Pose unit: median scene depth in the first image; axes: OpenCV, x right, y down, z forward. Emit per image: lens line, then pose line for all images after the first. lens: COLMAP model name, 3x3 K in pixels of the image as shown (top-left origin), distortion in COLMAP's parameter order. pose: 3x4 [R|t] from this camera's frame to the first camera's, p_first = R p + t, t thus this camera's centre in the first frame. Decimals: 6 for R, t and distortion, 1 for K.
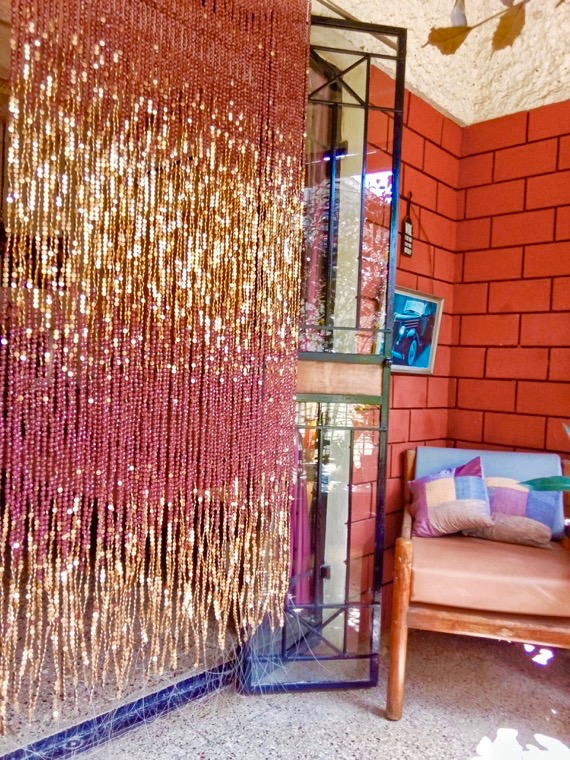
lens RADIAL K [[605.8, 0, 275.4], [0, 605.8, 392.3], [0, 0, 1]] dist [-0.002334, -0.007449]
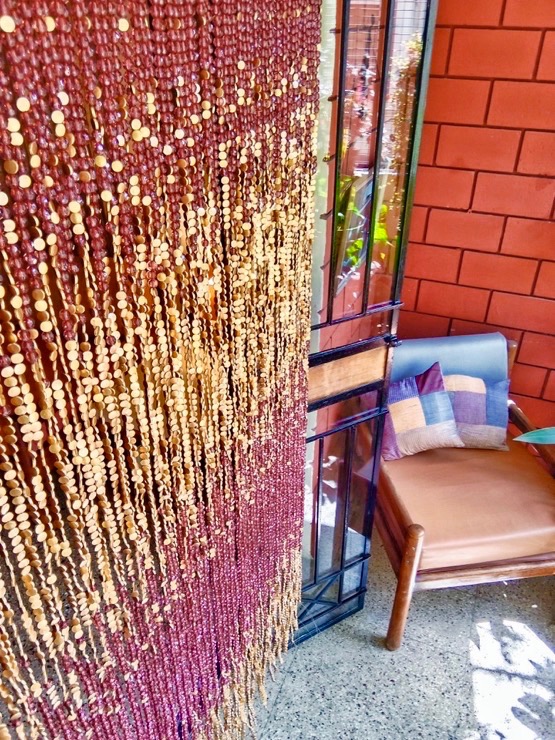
lens RADIAL K [[604.7, 0, 276.1], [0, 604.7, 374.1], [0, 0, 1]] dist [0.000518, -0.012919]
pose [[0.920826, -0.237021, 0.309678, -0.262525], [0.041626, 0.849302, 0.526264, -0.549347], [-0.387746, -0.471707, 0.791925, 0.538570]]
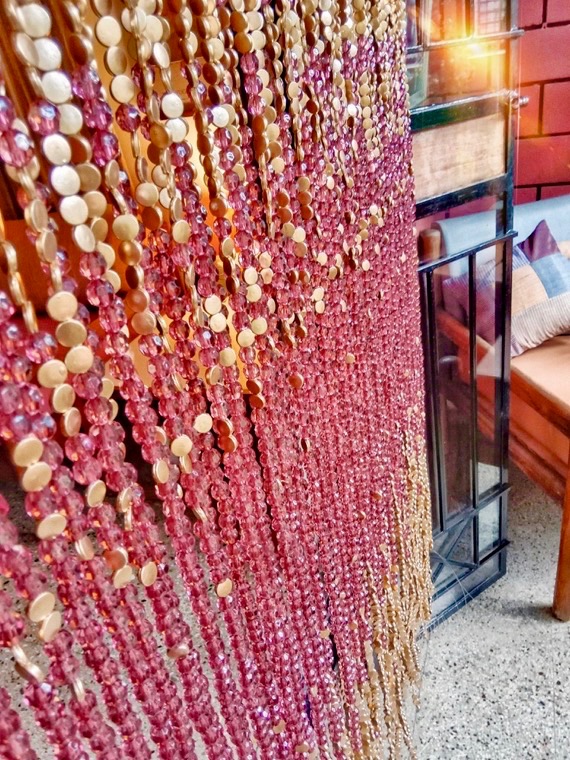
lens RADIAL K [[605.8, 0, 275.4], [0, 605.8, 392.3], [0, 0, 1]] dist [-0.002334, -0.007449]
pose [[0.883163, -0.360399, 0.300226, -0.297252], [0.200140, 0.868392, 0.453696, -0.138886], [-0.424225, -0.340600, 0.839061, 0.735649]]
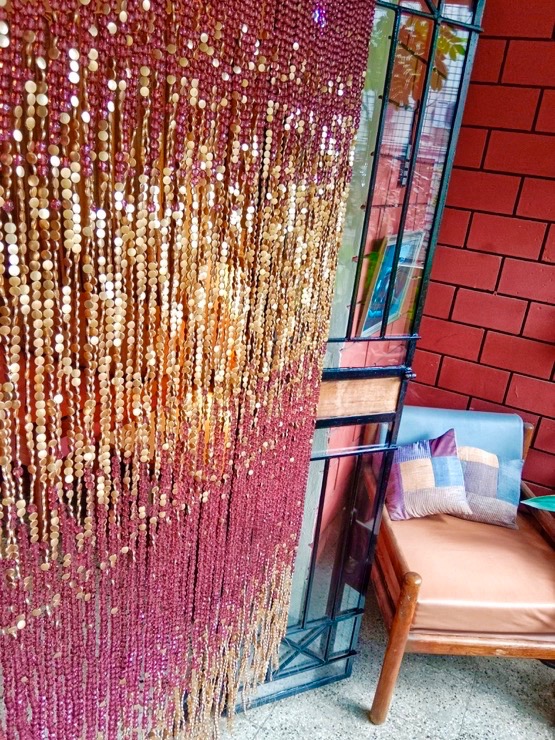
lens RADIAL K [[604.7, 0, 276.1], [0, 604.7, 374.1], [0, 0, 1]] dist [0.000518, -0.012919]
pose [[0.954684, -0.042348, 0.294595, -0.285701], [-0.064245, 0.937167, 0.342915, -0.404972], [-0.290606, -0.346302, 0.891977, 0.417099]]
